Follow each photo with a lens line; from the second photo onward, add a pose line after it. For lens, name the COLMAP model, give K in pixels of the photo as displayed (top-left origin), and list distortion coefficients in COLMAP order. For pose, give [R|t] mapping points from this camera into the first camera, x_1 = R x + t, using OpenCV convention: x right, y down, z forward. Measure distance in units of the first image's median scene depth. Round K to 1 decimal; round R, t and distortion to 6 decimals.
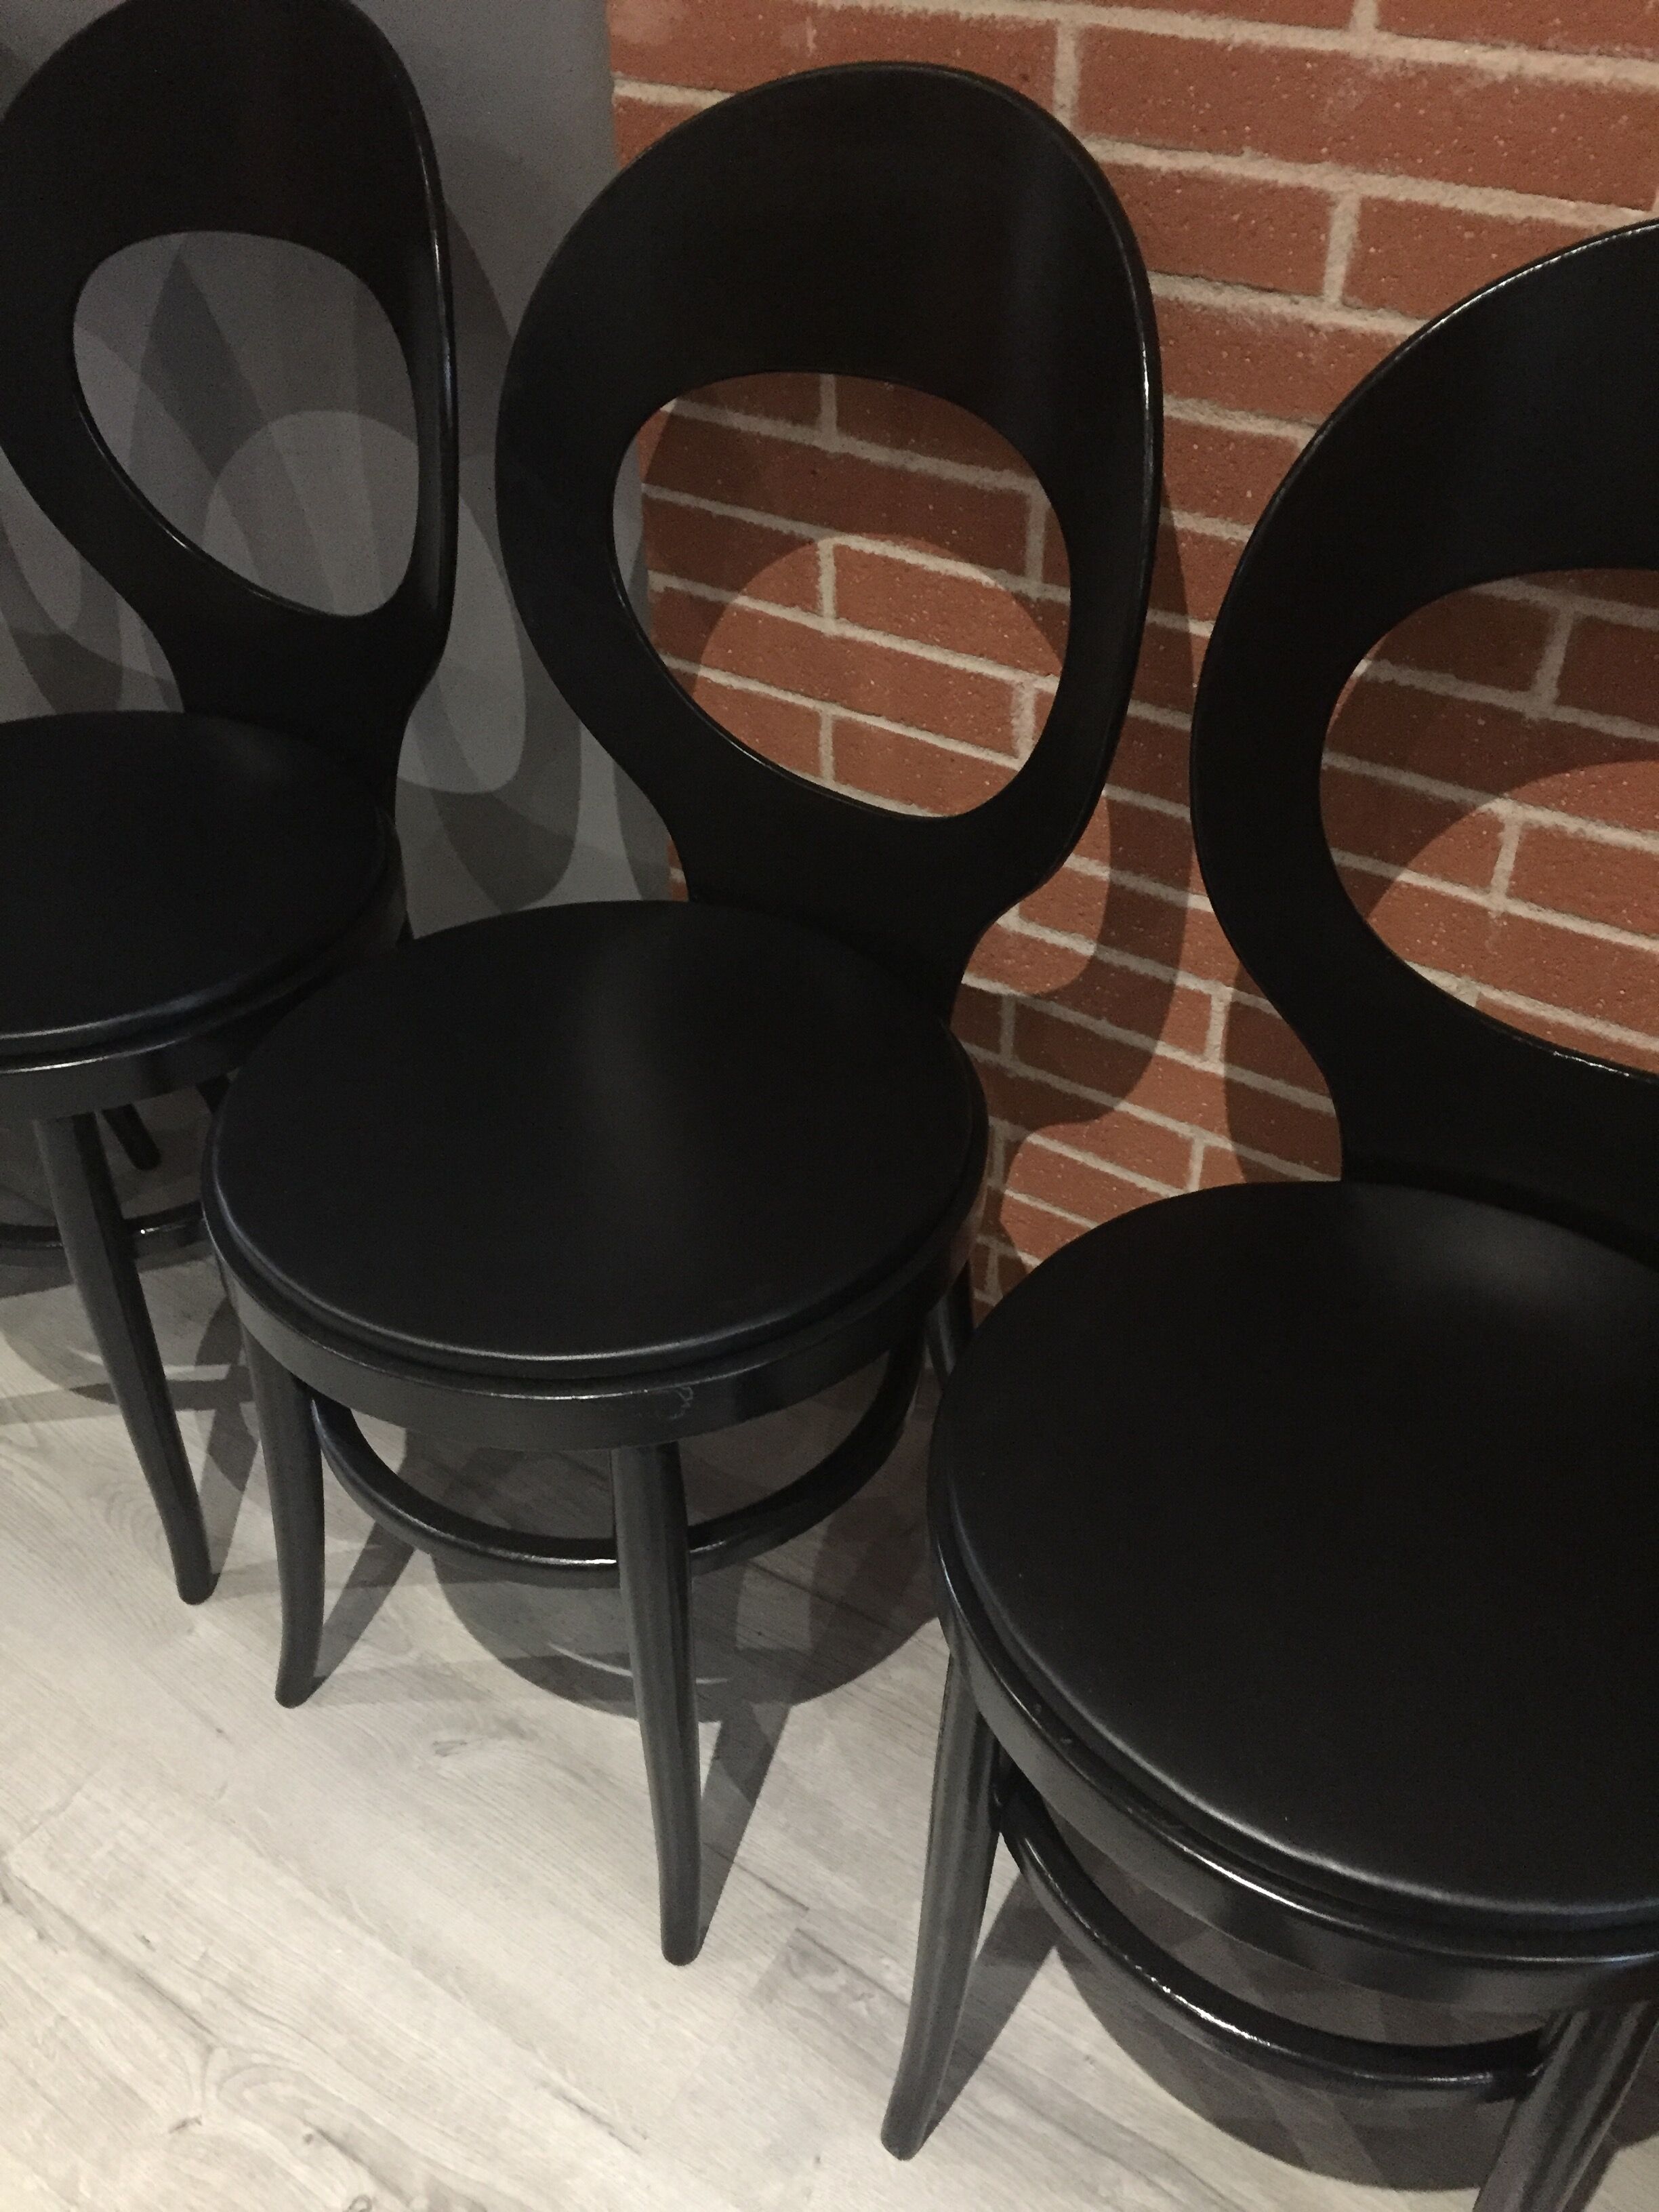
lens RADIAL K [[1894.8, 0, 847.2], [0, 1894.8, 1100.7], [0, 0, 1]] dist [0.076642, -0.129992]
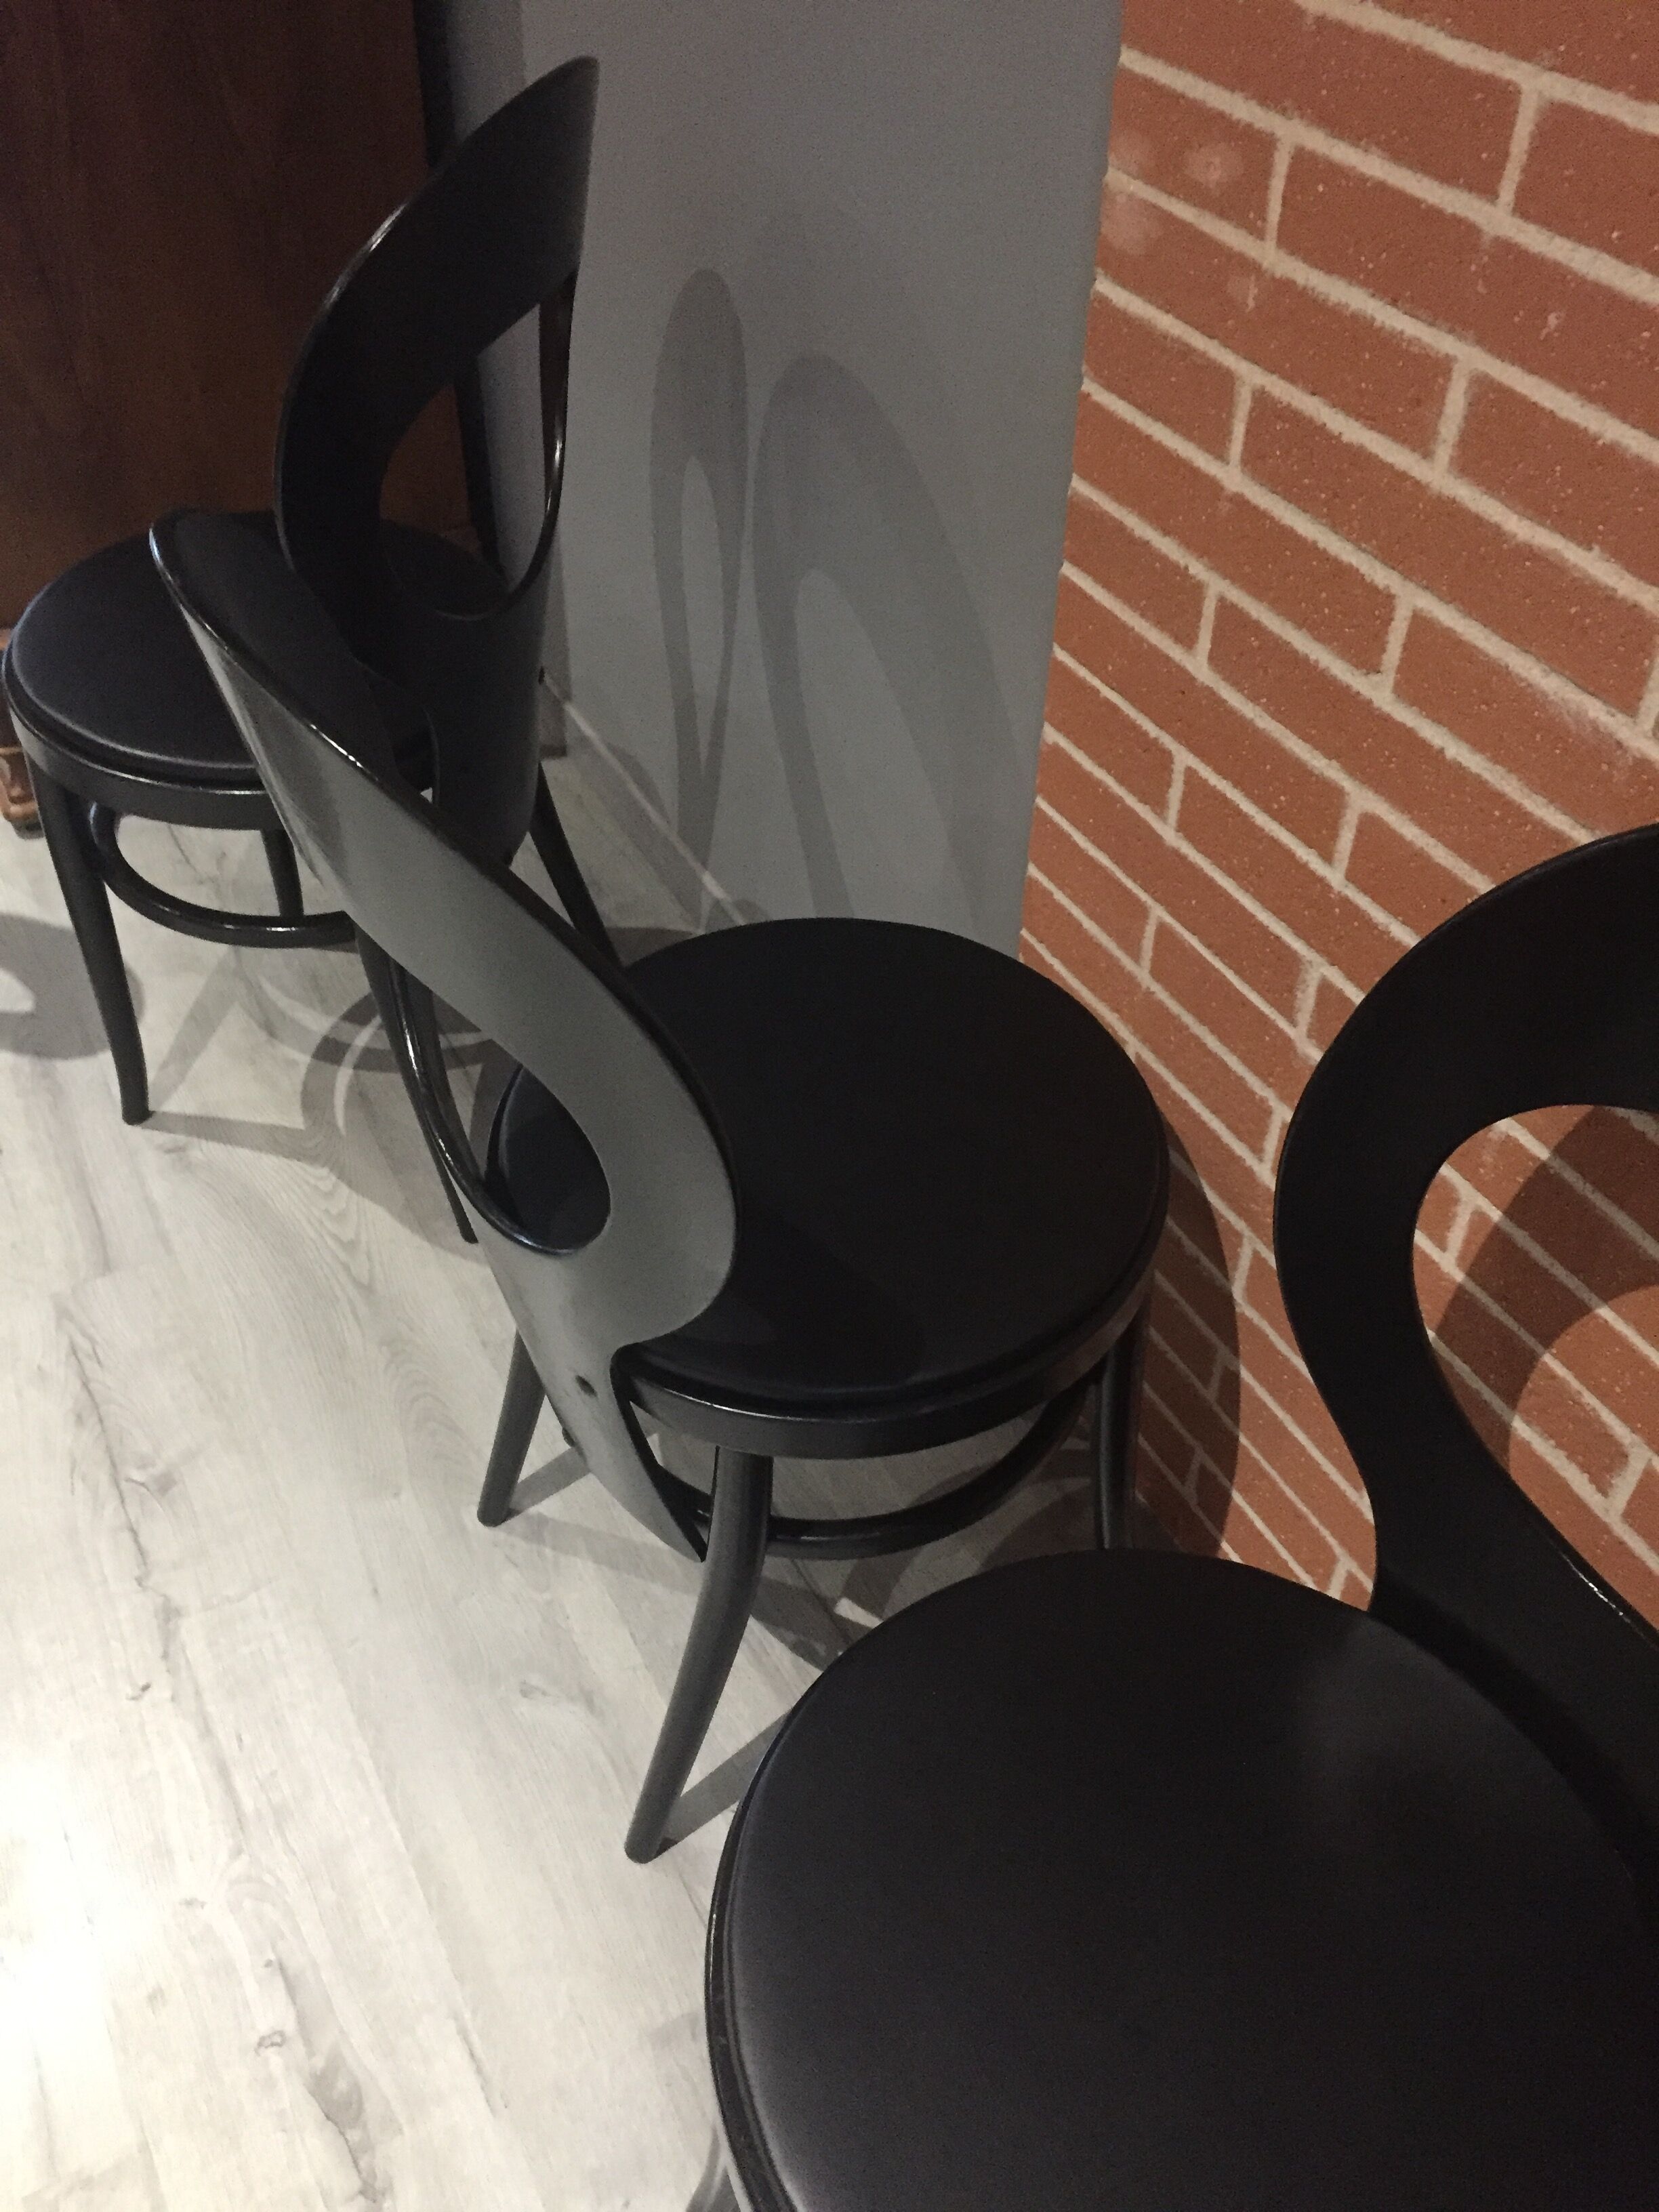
lens RADIAL K [[1919.1, 0, 841.1], [0, 1919.1, 1102.0], [0, 0, 1]] dist [0.089871, -0.146558]
pose [[0.882185, 0.334889, -0.331057, 0.231890], [-0.311068, 0.942235, 0.124222, -0.202934], [0.353534, -0.006606, 0.935398, 0.003267]]
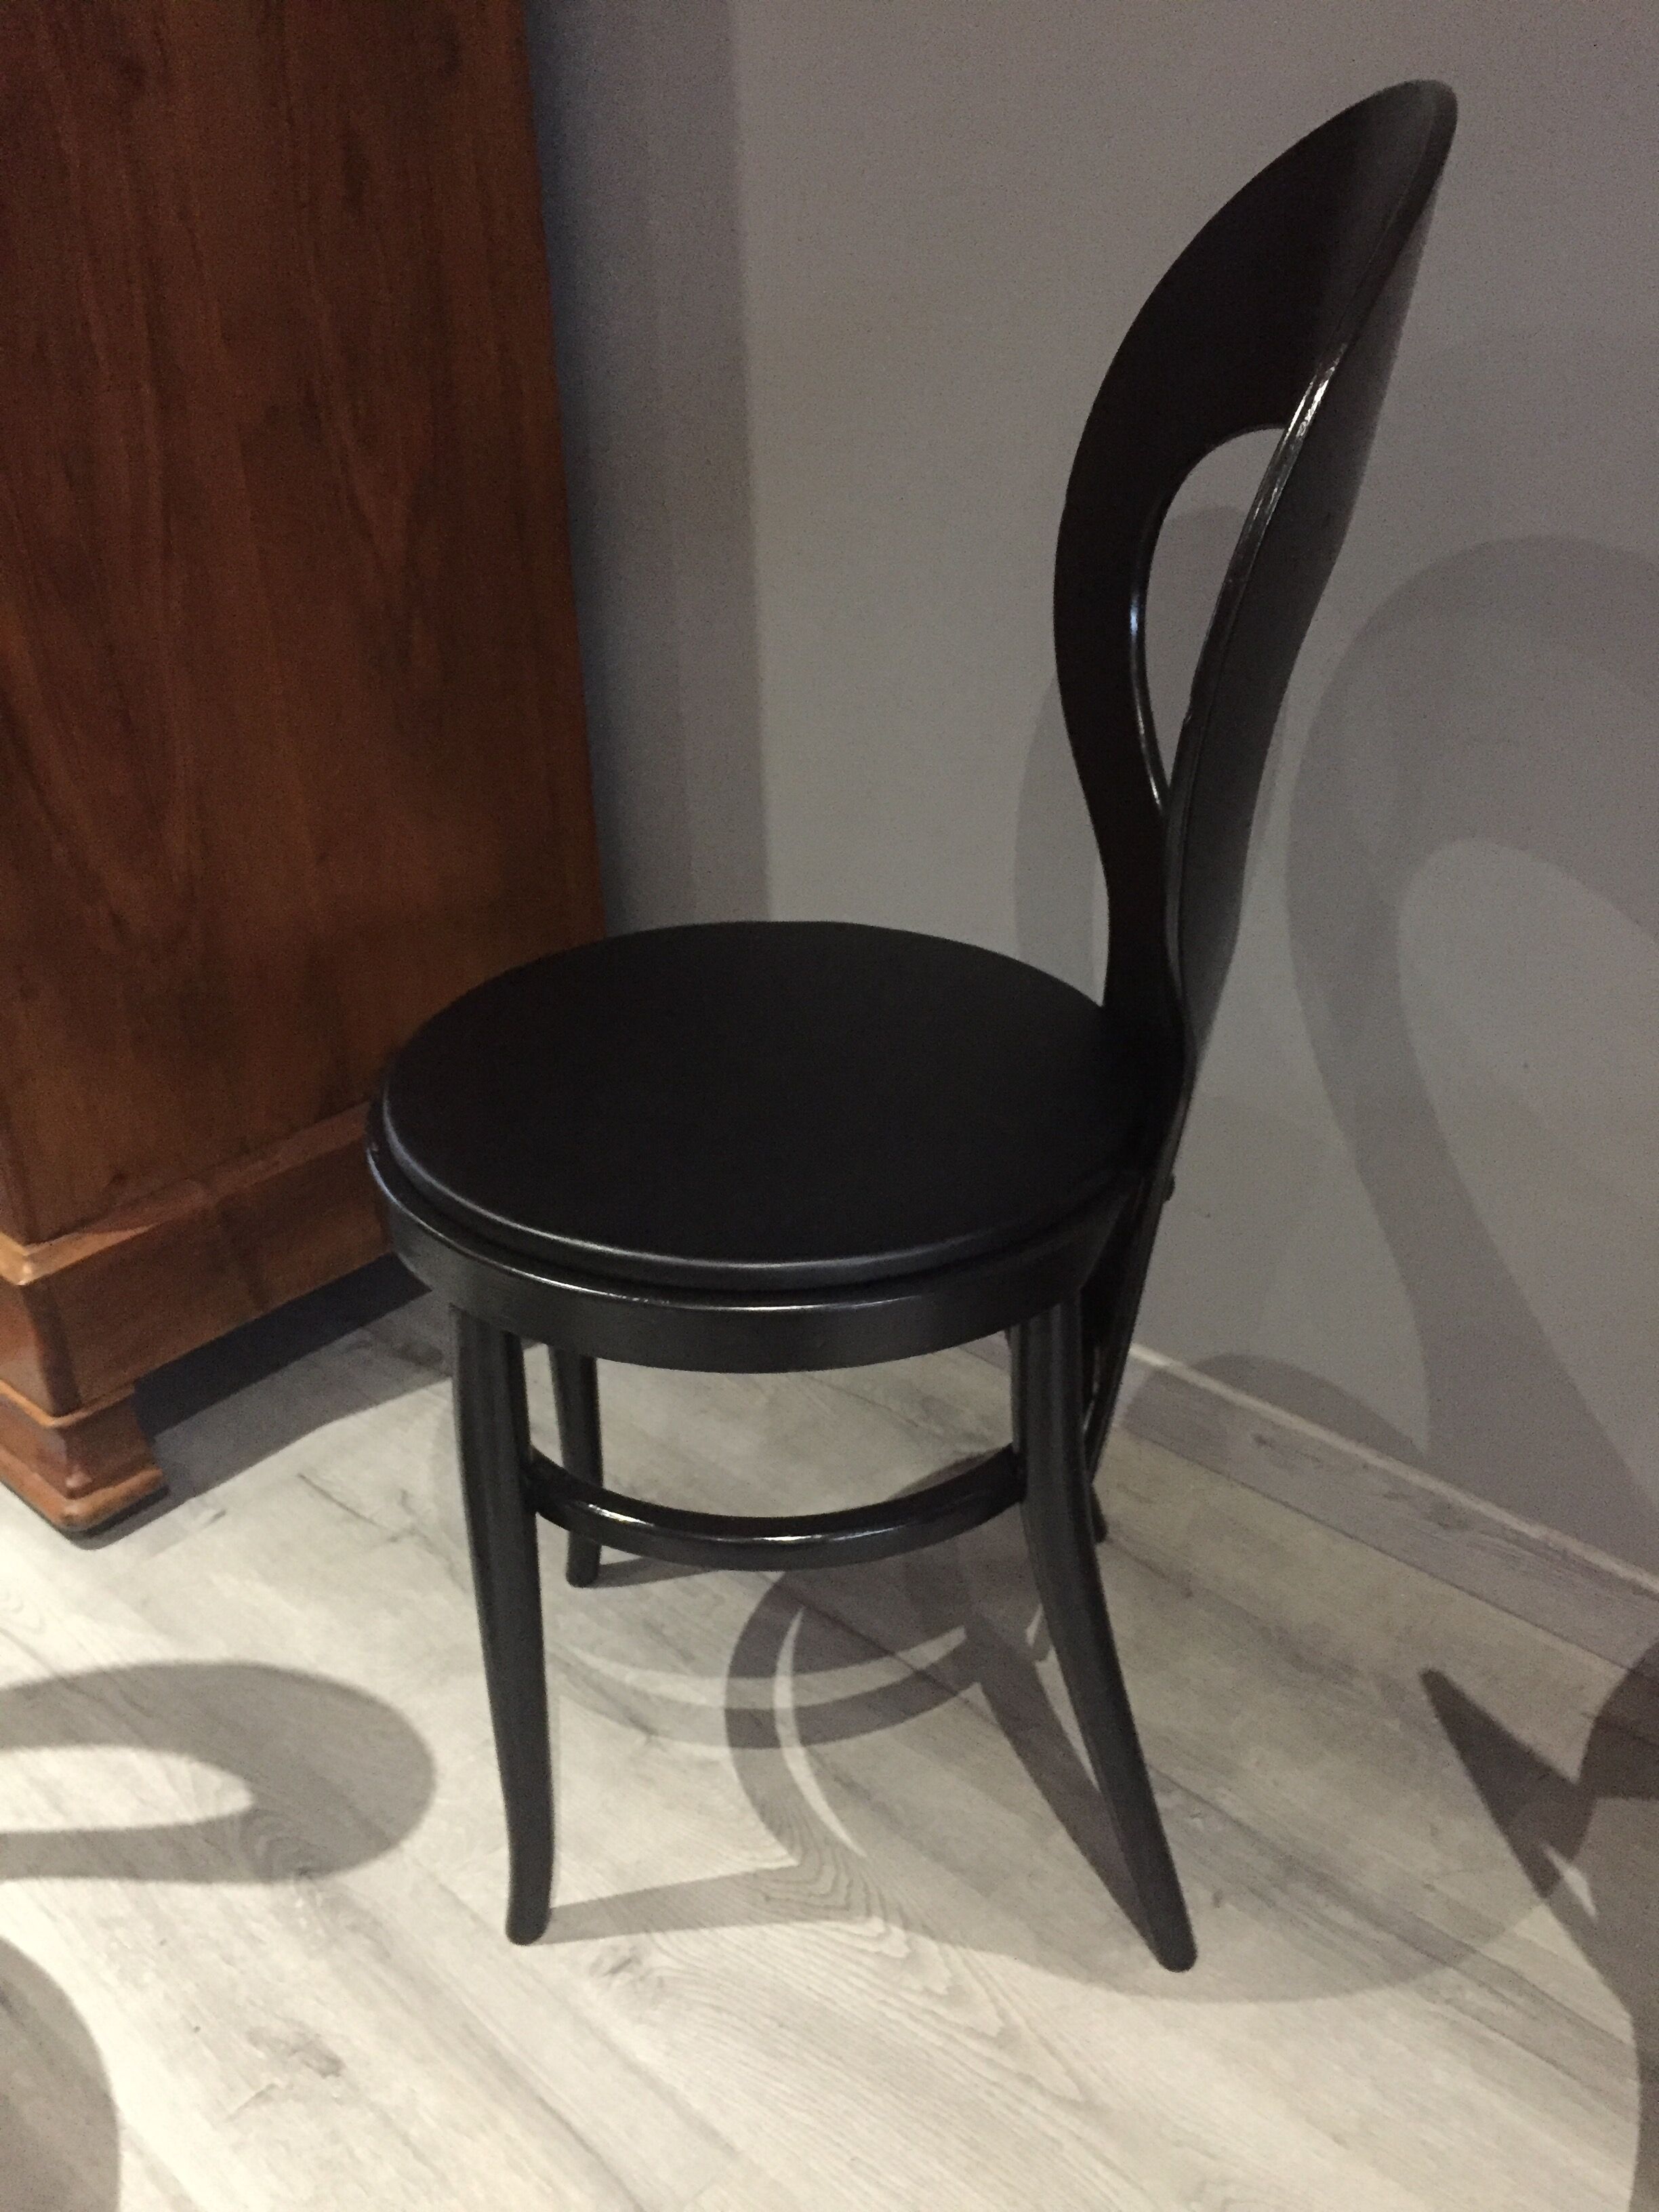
lens RADIAL K [[1919.1, 0, 841.1], [0, 1919.1, 1102.0], [0, 0, 1]] dist [0.089871, -0.146558]
pose [[0.986808, 0.039134, -0.157091, -0.522930], [-0.069428, 0.978882, -0.192274, -0.037296], [0.146249, 0.200644, 0.968686, 0.303495]]
